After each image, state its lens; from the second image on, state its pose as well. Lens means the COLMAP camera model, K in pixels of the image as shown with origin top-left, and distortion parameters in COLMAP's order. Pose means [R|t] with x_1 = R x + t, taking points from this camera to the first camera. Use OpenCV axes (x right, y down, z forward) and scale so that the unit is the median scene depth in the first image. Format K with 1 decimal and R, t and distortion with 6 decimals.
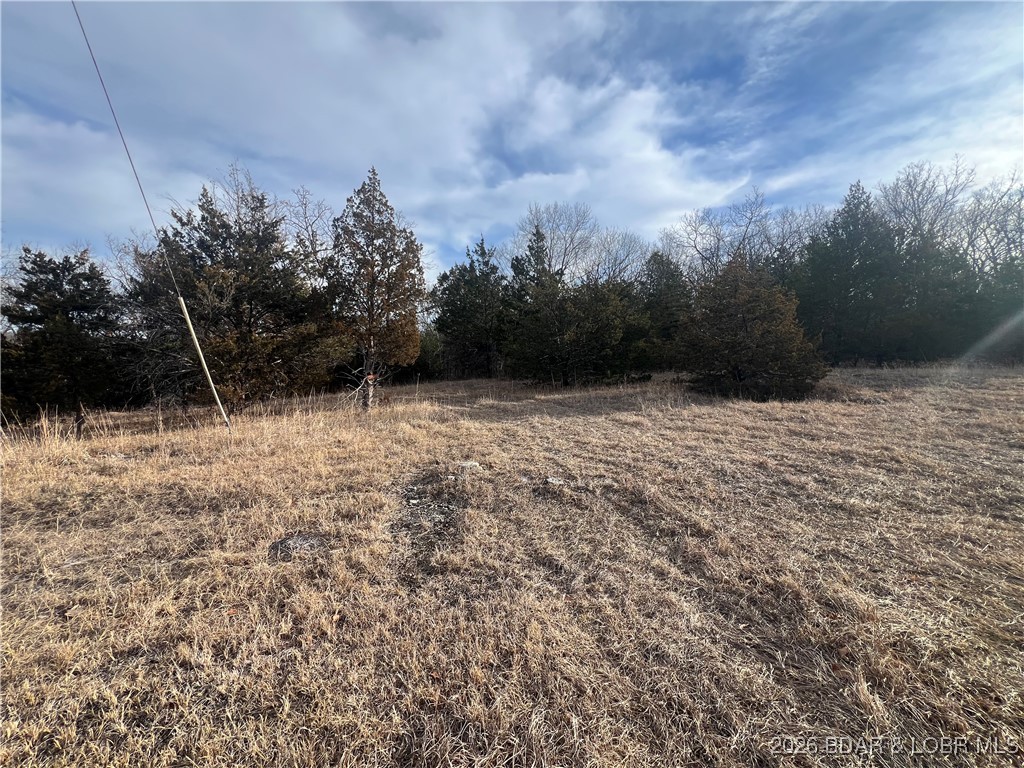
lens RADIAL K [[397.2, 0, 512.0], [0, 397.2, 384.0], [0, 0, 1]] dist [0.002048, -0.000387]
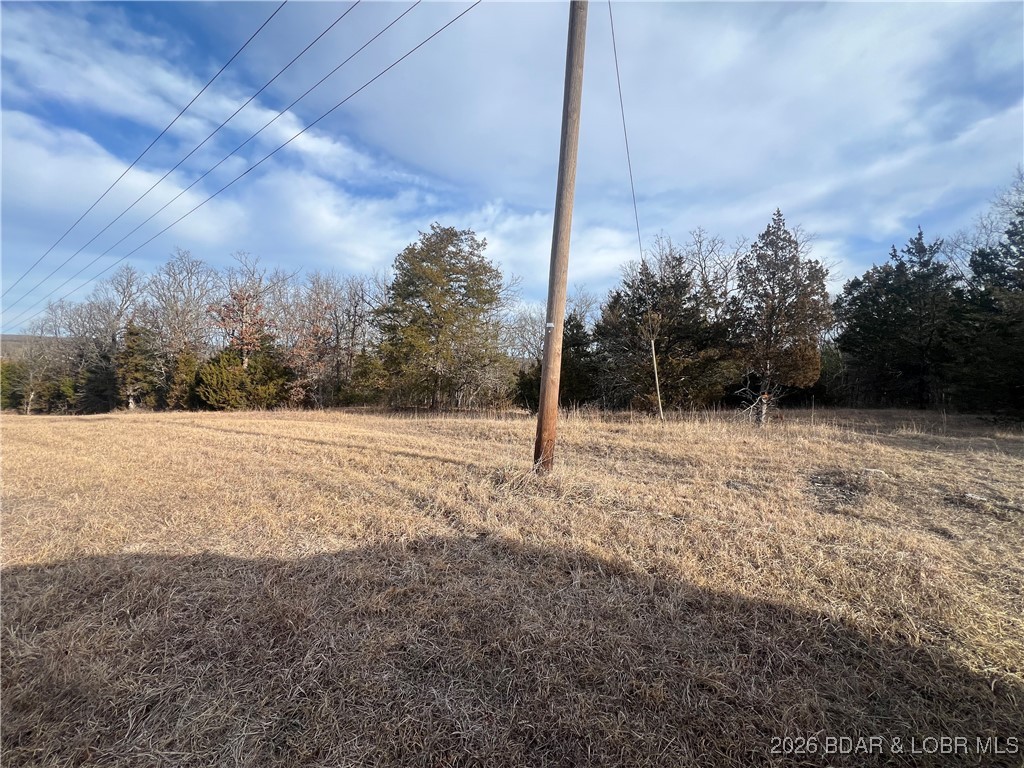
lens RADIAL K [[402.9, 0, 506.8], [0, 402.9, 383.1], [0, 0, 1]] dist [-0.002095, 0.000006]
pose [[0.643607, 0.036750, -0.764473, 0.041985], [-0.075445, 0.997028, -0.015588, 0.016490], [0.761629, 0.067708, 0.644467, -0.278245]]
